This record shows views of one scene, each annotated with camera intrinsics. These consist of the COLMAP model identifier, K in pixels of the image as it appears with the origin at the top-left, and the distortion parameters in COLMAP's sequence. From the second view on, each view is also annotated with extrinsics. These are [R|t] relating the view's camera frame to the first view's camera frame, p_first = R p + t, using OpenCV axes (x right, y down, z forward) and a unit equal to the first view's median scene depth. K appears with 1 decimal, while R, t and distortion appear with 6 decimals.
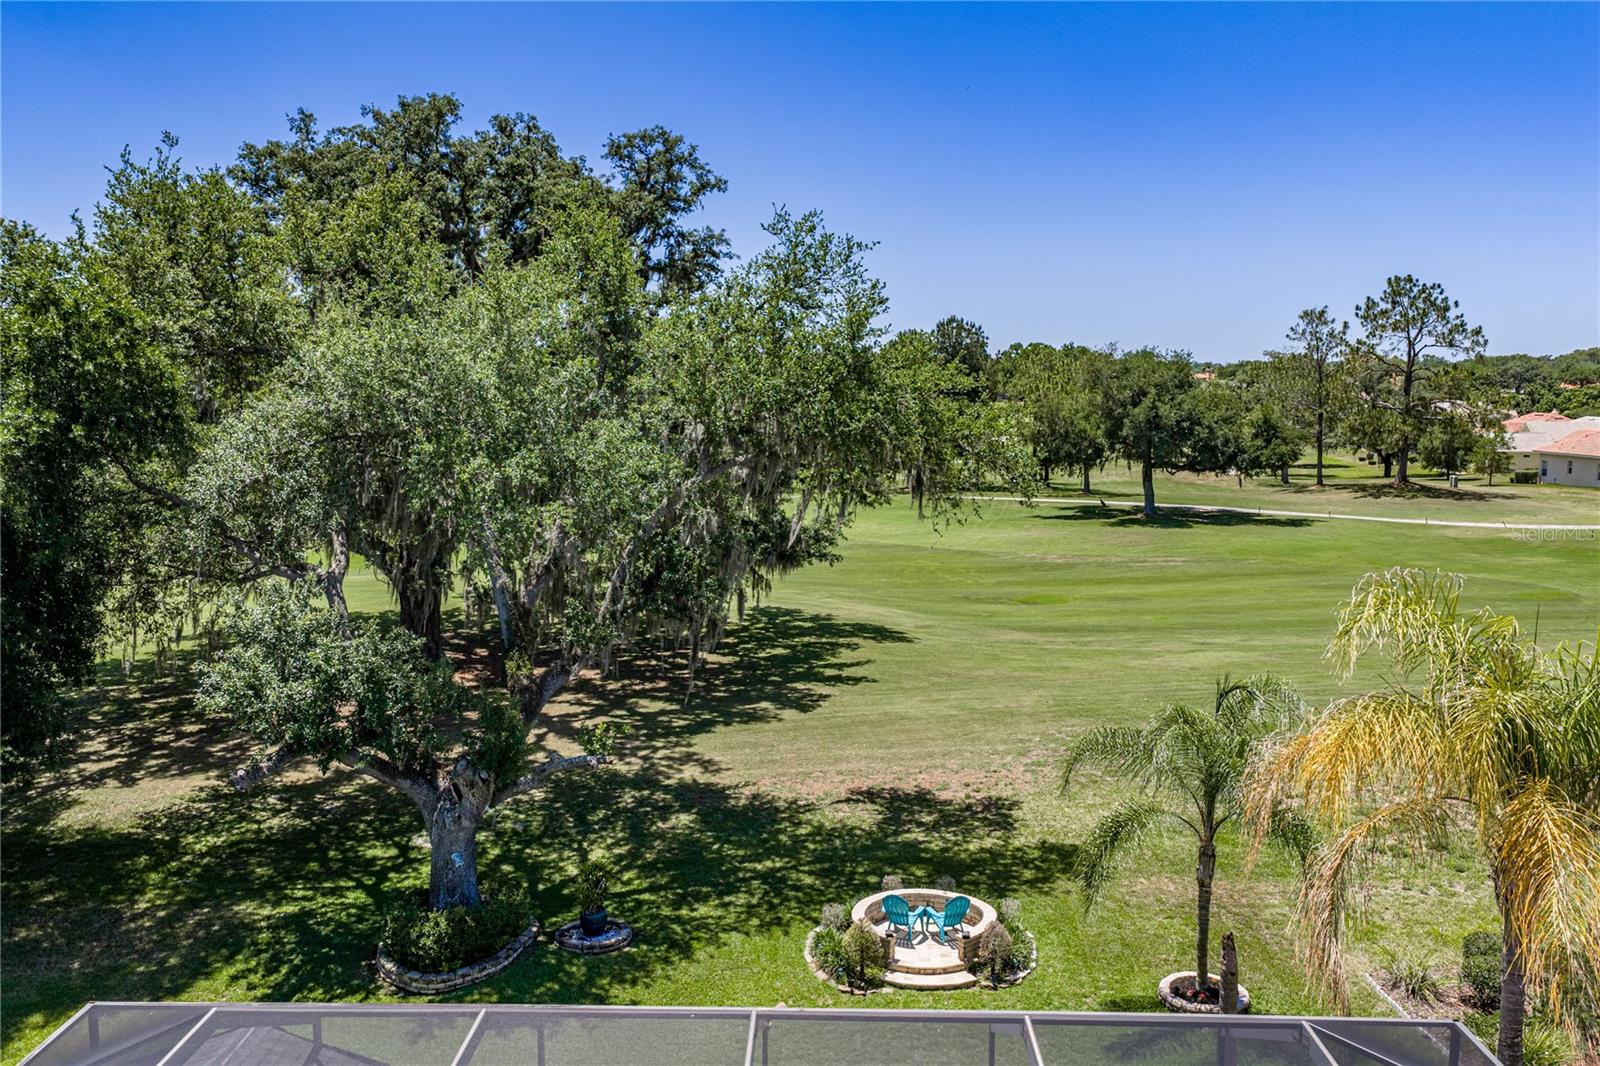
lens RADIAL K [[1327.1, 0, 793.6], [0, 1327.1, 537.3], [0, 0, 1]] dist [0.031443, -0.002548]
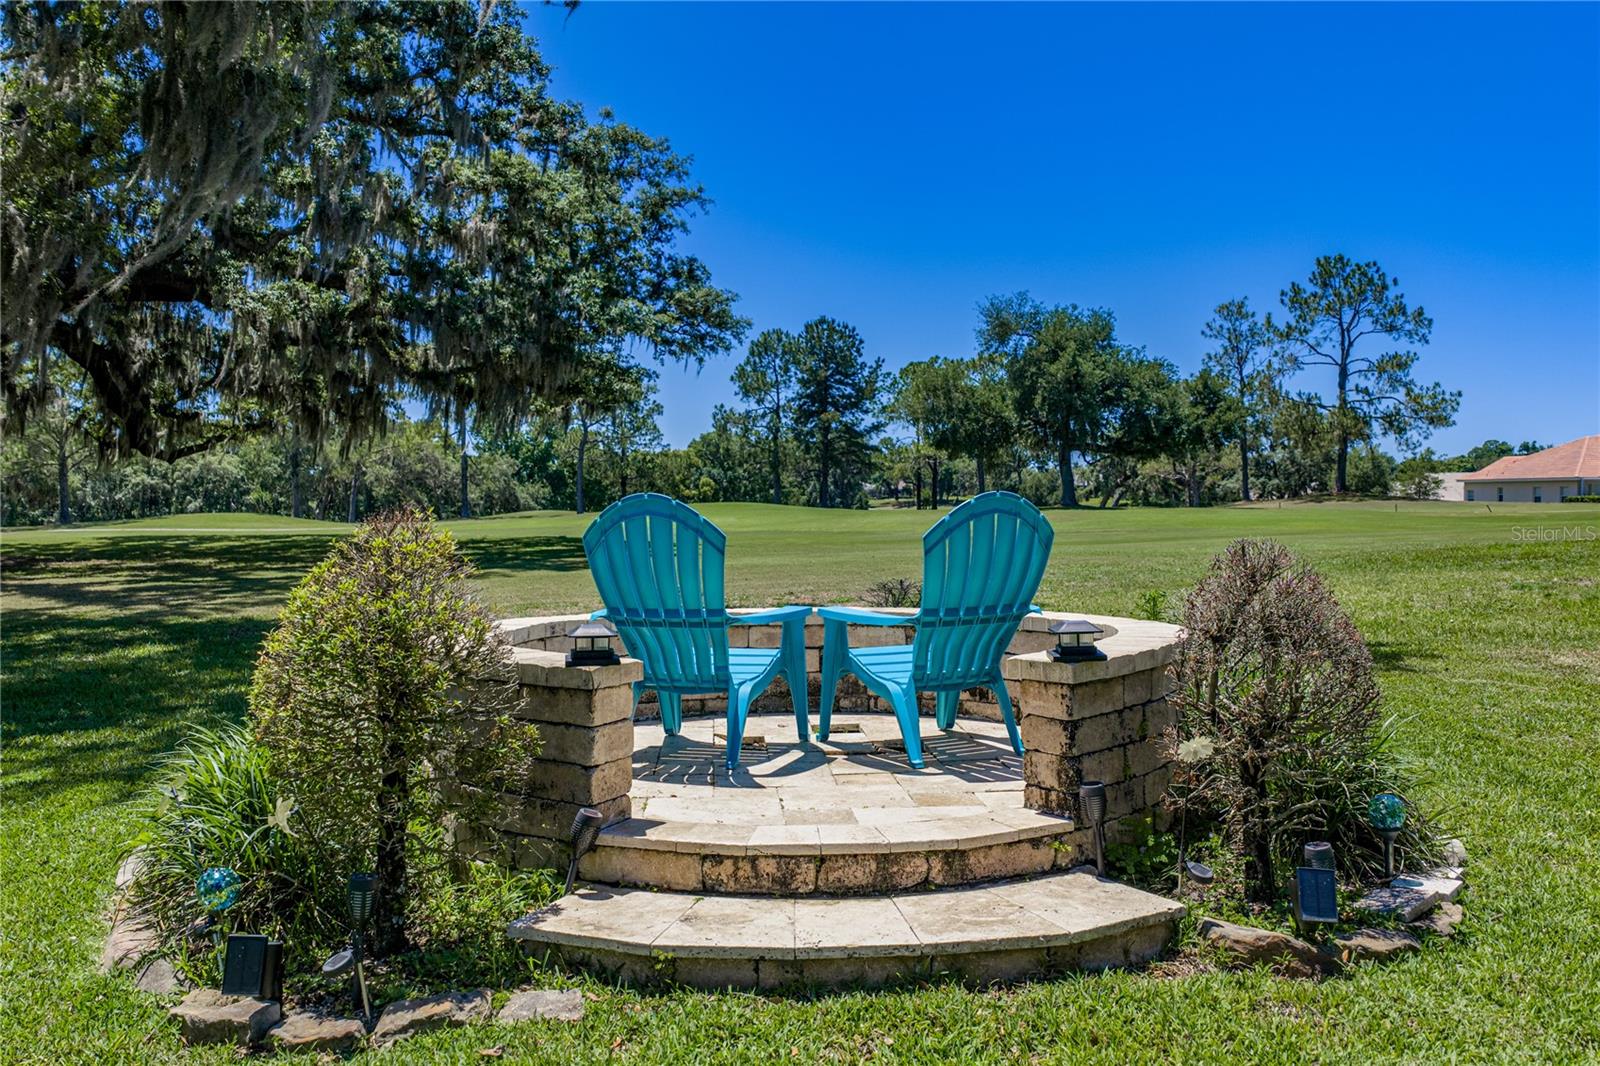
lens RADIAL K [[1327.1, 0, 793.6], [0, 1327.1, 537.3], [0, 0, 1]] dist [0.031443, -0.002548]
pose [[0.995165, -0.005815, 0.098044, 0.021241], [0.015117, 0.995419, -0.094405, 0.079291], [-0.097046, 0.095431, 0.990694, 0.222986]]
